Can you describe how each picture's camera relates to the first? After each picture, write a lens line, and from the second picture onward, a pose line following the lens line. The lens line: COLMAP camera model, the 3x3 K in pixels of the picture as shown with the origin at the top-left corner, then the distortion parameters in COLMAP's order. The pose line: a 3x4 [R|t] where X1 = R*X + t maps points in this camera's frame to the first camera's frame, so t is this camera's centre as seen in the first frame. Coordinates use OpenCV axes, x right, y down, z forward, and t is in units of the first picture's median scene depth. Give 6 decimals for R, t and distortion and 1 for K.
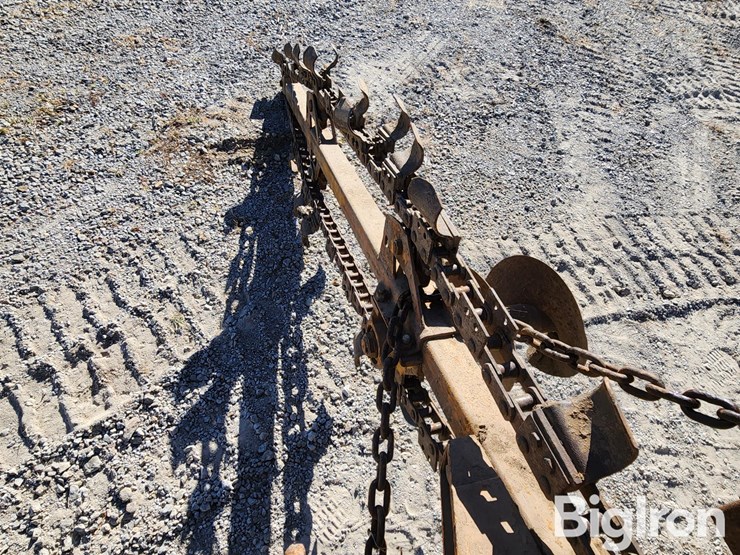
lens RADIAL K [[456.7, 0, 369.3], [0, 456.7, 279.1], [0, 0, 1]] dist [0.002312, -0.002695]
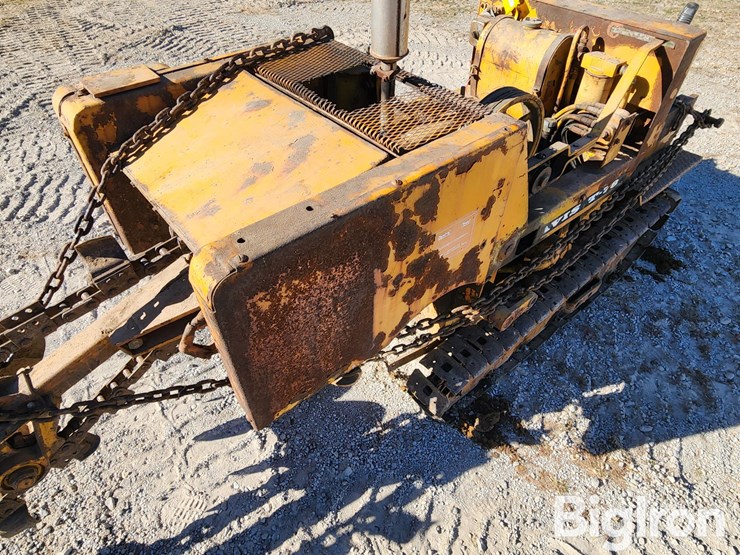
lens RADIAL K [[456.7, 0, 369.3], [0, 456.7, 279.1], [0, 0, 1]] dist [0.002312, -0.002695]
pose [[-0.437412, -0.722606, 0.535268, -0.418733], [0.654030, 0.152886, 0.740858, -0.138289], [-0.617183, 0.674141, 0.405732, -0.187746]]
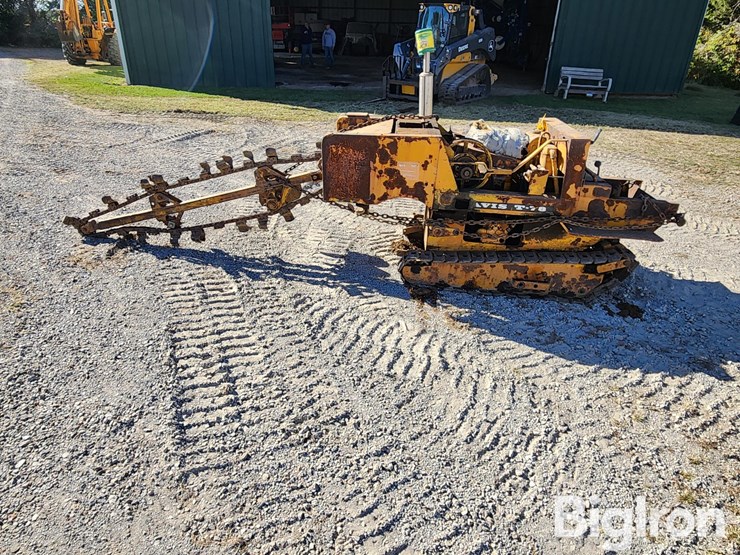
lens RADIAL K [[478.6, 0, 362.8], [0, 478.6, 273.3], [0, 0, 1]] dist [0.003189, -0.001654]
pose [[0.322270, -0.531692, 0.783228, -2.113822], [0.749739, 0.648489, 0.131734, 0.371545], [-0.577956, 0.544762, 0.607619, -0.992740]]
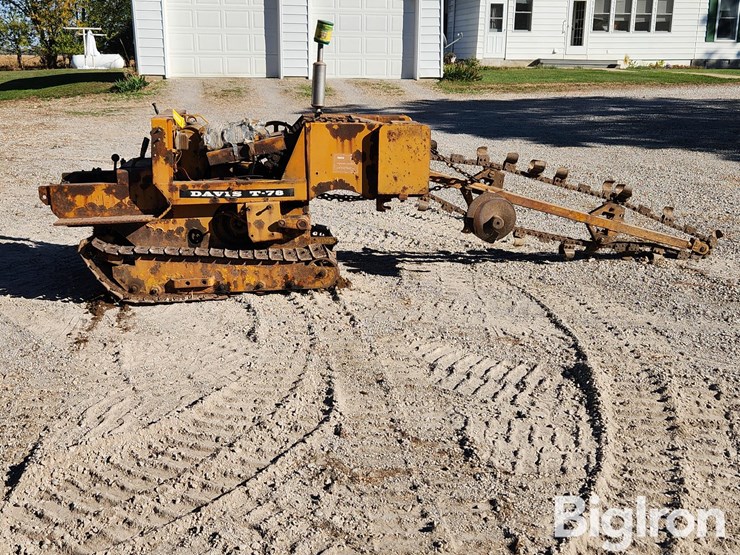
lens RADIAL K [[855.5, 0, 370.0], [0, 855.5, 277.5], [0, 0, 1]] dist [0.073963, 0.003516]
pose [[-0.148753, 0.130197, -0.980266, 4.311603], [-0.787133, 0.584453, 0.197071, -0.109837], [0.598577, 0.800914, 0.015543, 0.580666]]
